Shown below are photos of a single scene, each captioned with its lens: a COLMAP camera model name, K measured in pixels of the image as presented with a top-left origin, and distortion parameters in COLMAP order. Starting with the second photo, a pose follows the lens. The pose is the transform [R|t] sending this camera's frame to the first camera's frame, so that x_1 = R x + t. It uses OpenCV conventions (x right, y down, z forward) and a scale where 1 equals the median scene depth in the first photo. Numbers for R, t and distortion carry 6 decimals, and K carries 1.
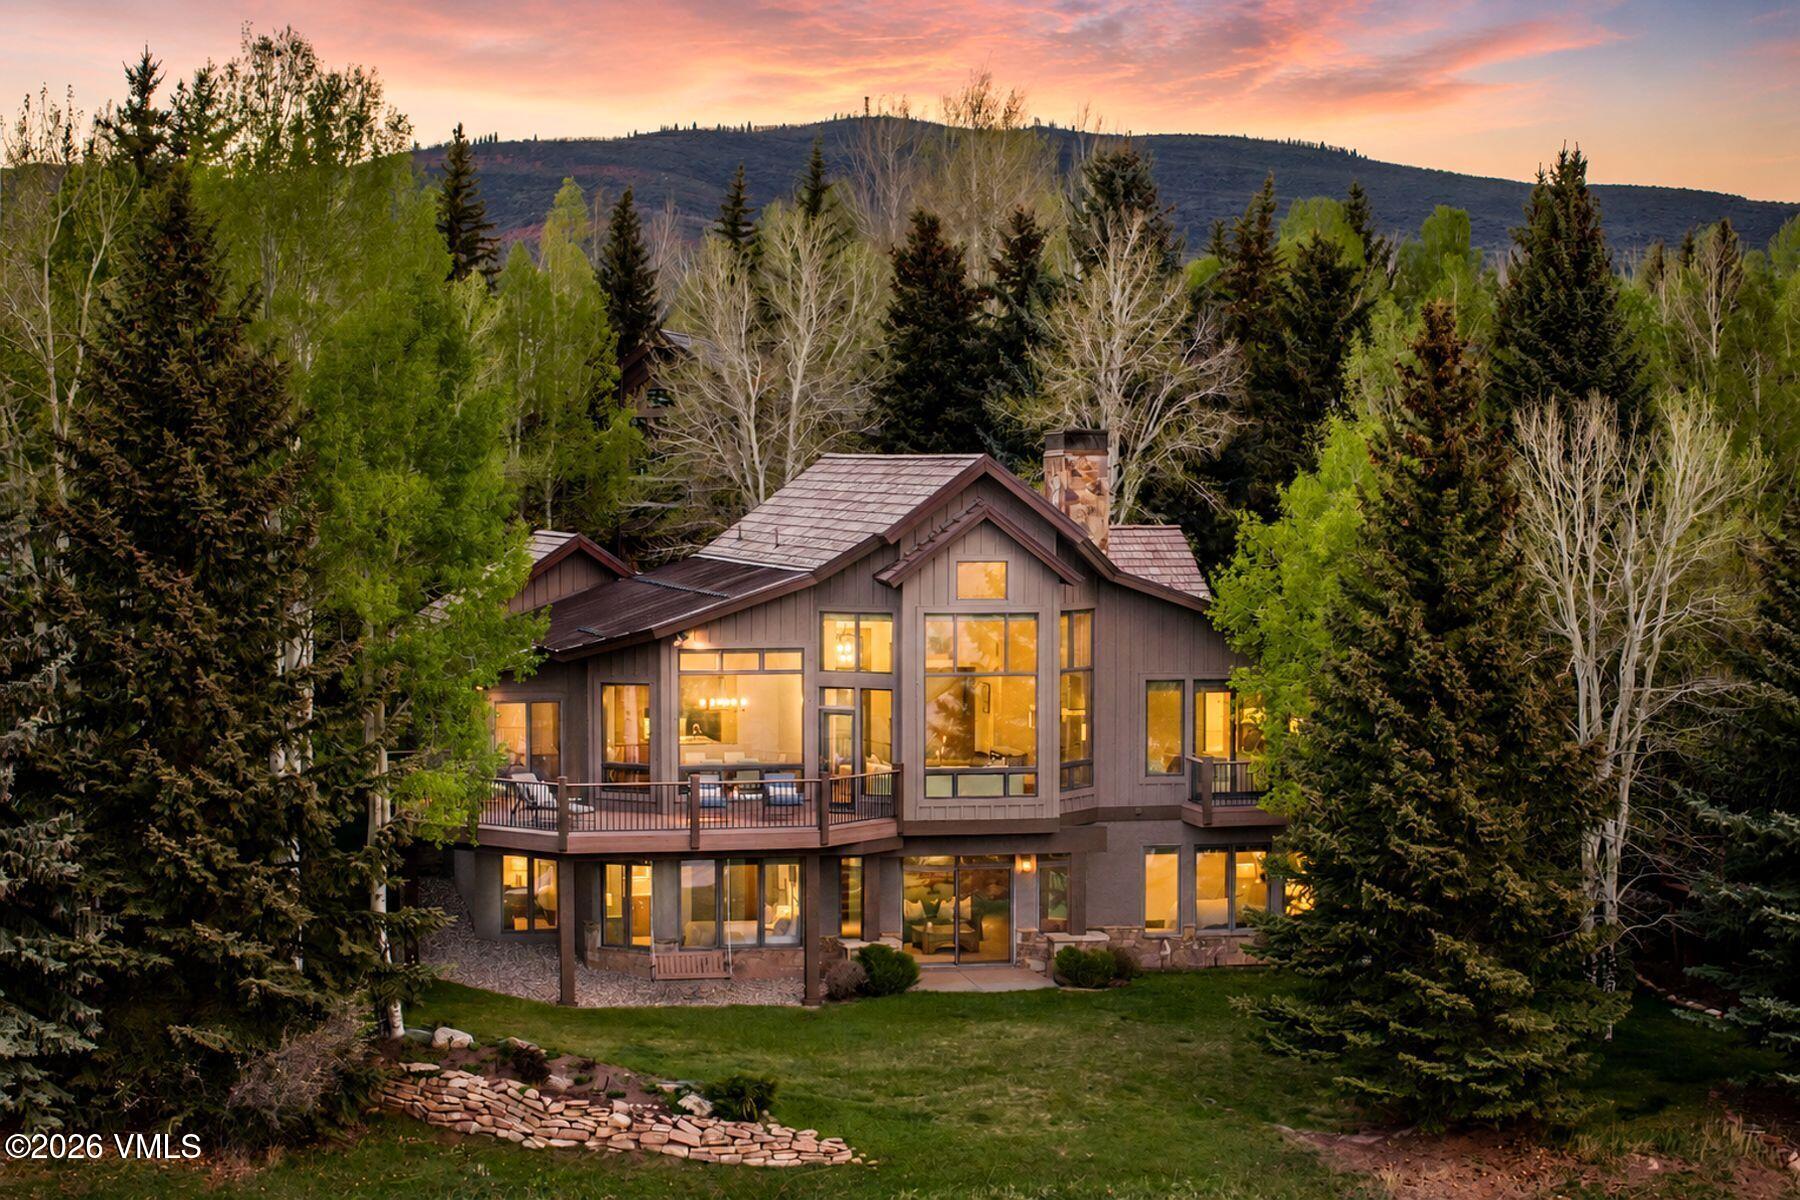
lens RADIAL K [[3682.8, 0, 900.0], [0, 3682.8, 600.0], [0, 0, 1]] dist [-0.072471, 0.281238]
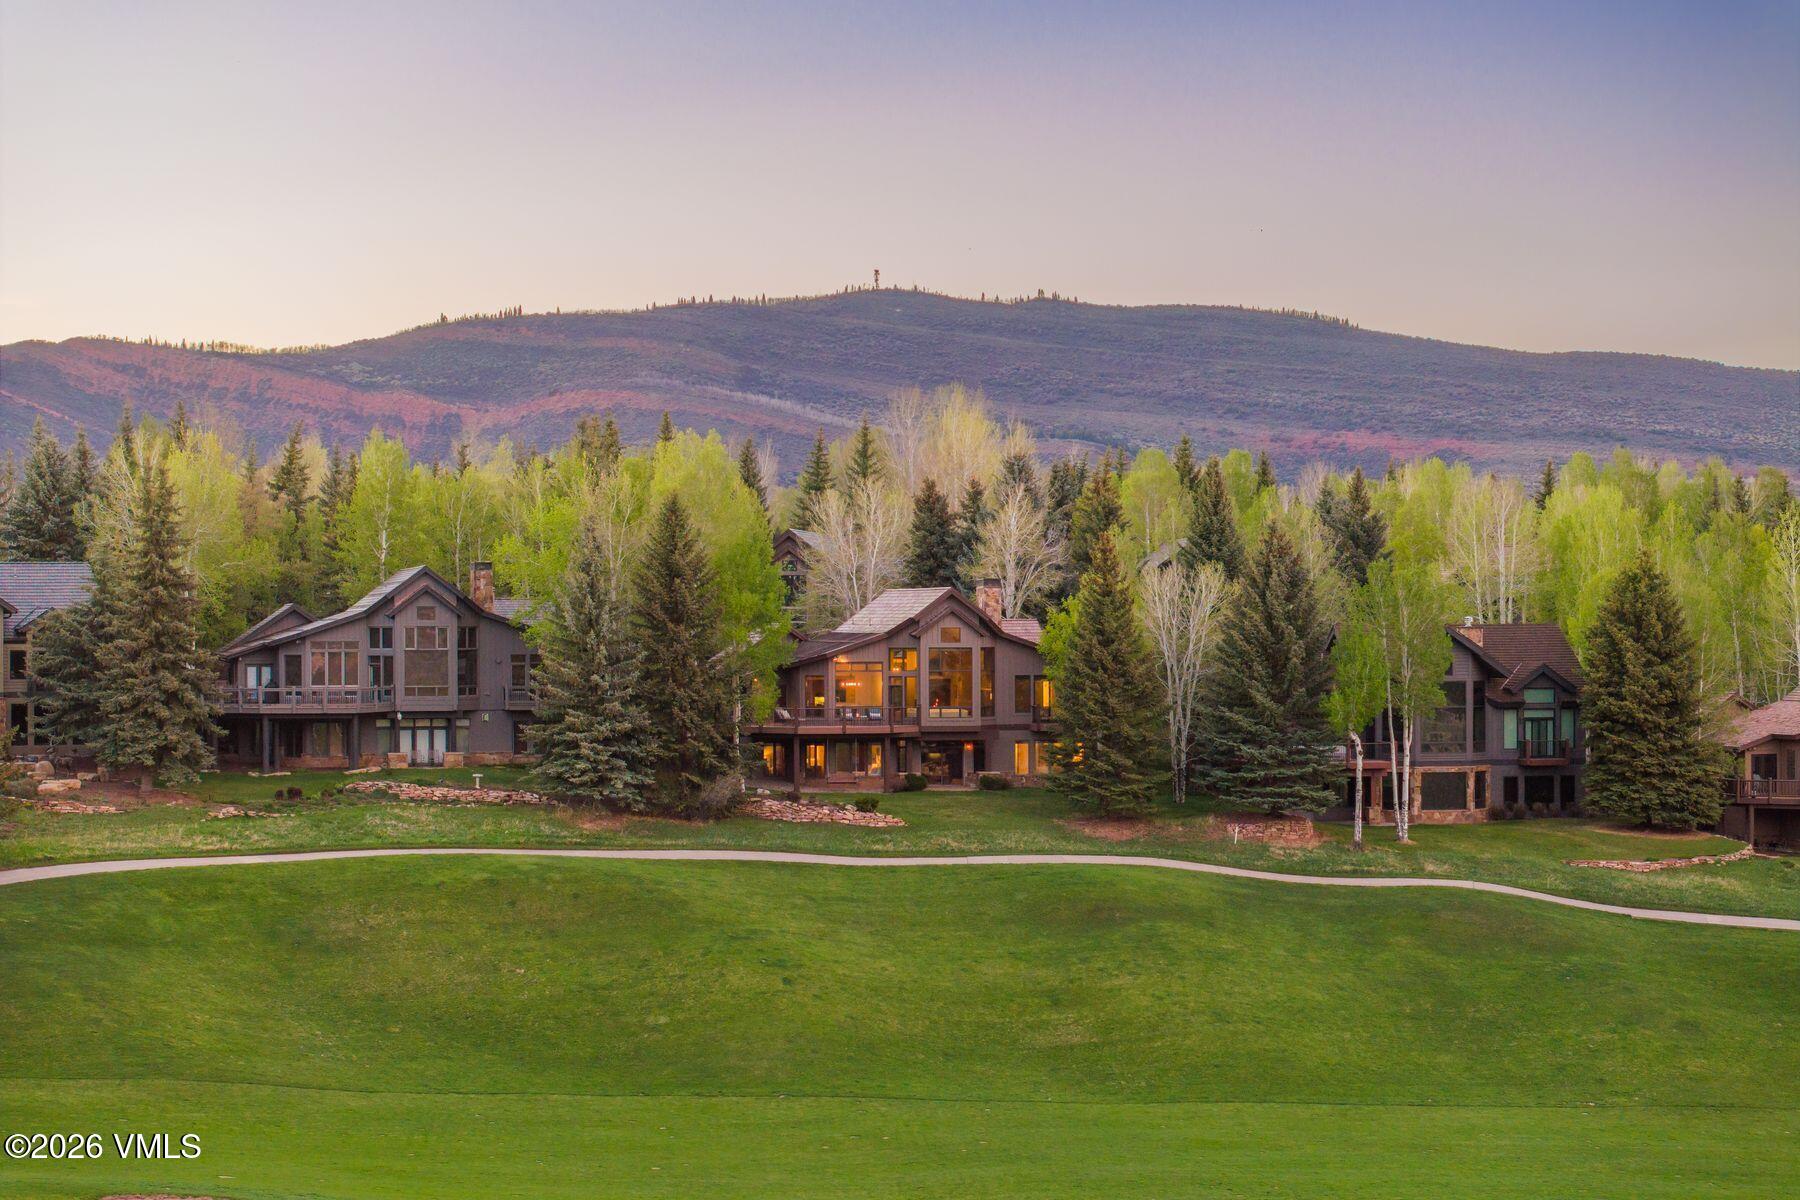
lens RADIAL K [[3772.9, 0, 900.0], [0, 3772.9, 600.0], [0, 0, 1]] dist [-0.086039, 0.388277]
pose [[0.999992, -0.003313, -0.002306, -0.007817], [0.003209, 0.999030, -0.043919, 0.090156], [0.002449, 0.043911, 0.999032, -1.740136]]
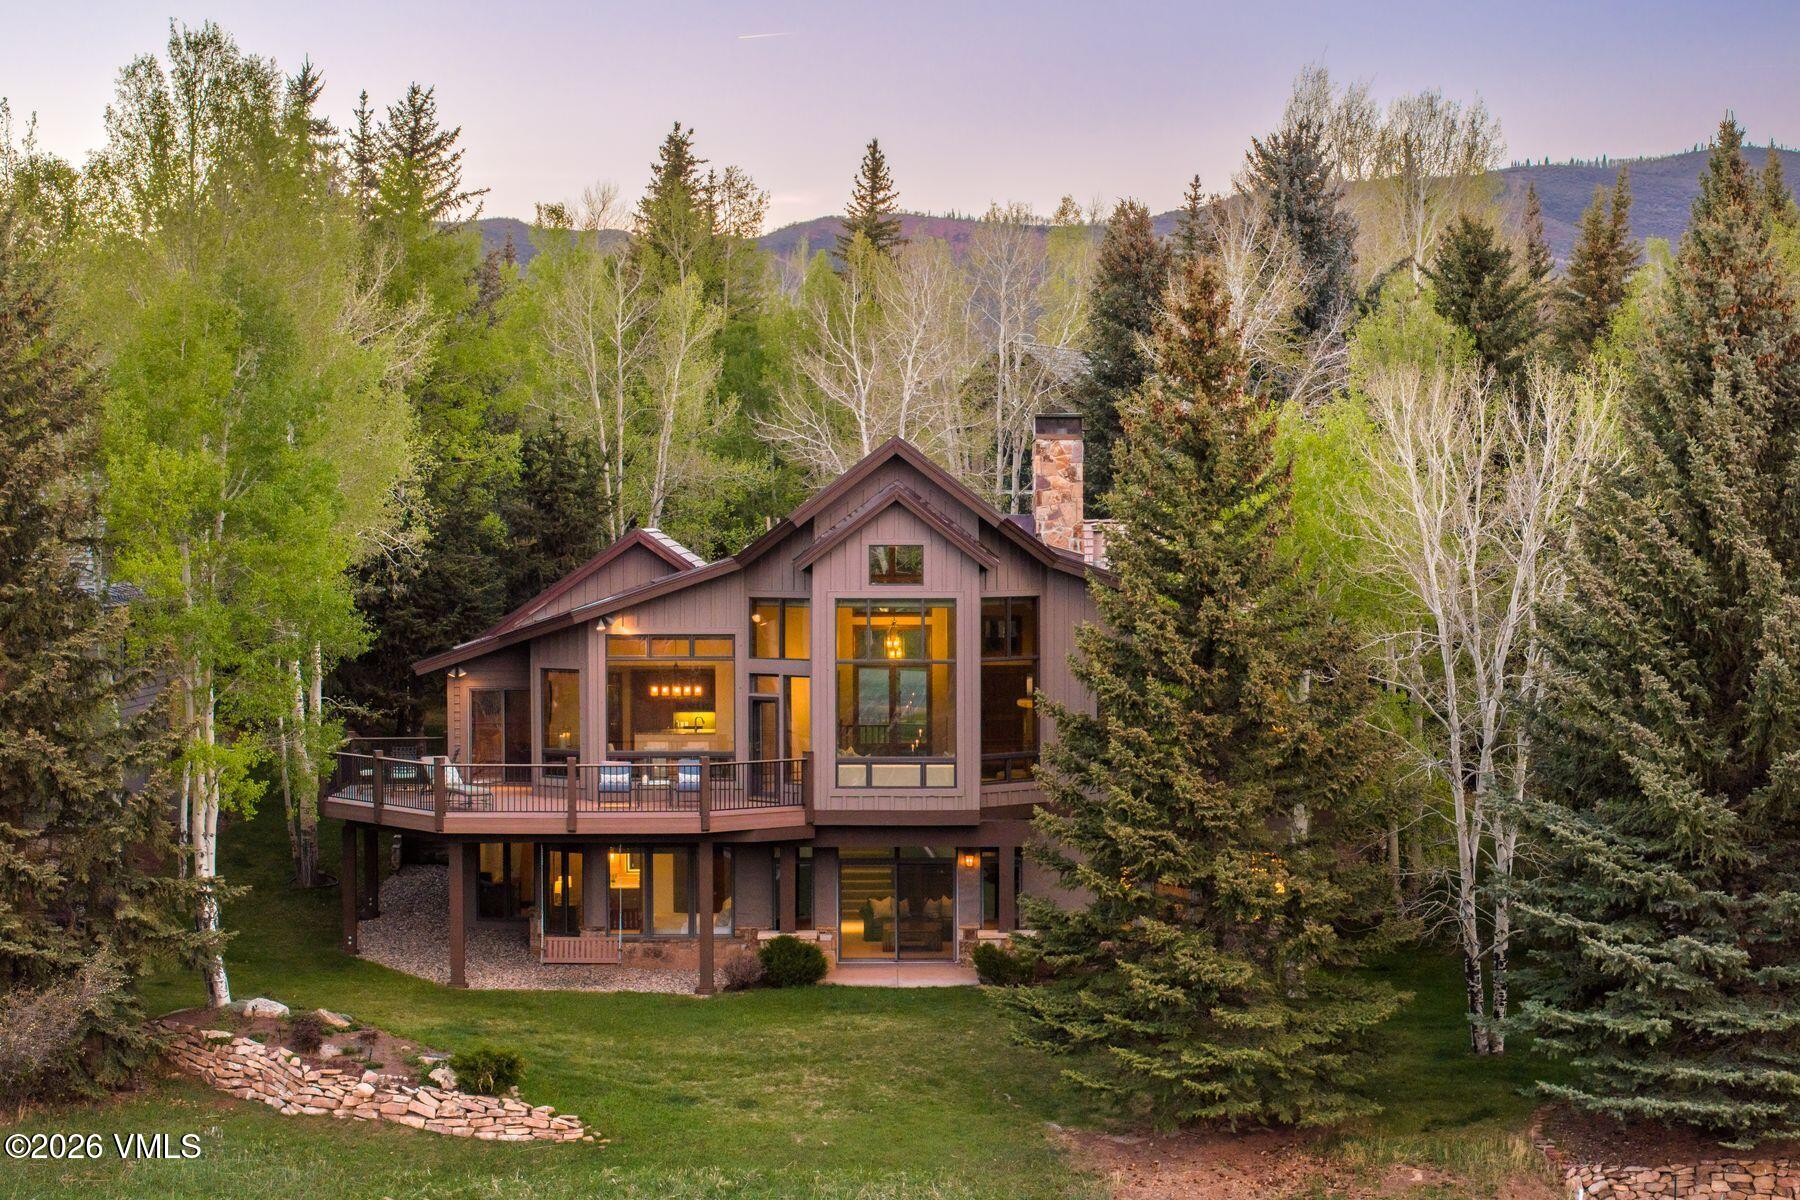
lens RADIAL K [[3772.9, 0, 900.0], [0, 3772.9, 600.0], [0, 0, 1]] dist [-0.086039, 0.388277]
pose [[0.972559, 0.002773, -0.232641, 0.262370], [-0.006035, 0.999893, -0.013310, 0.017665], [0.232579, 0.014349, 0.972472, 0.028003]]
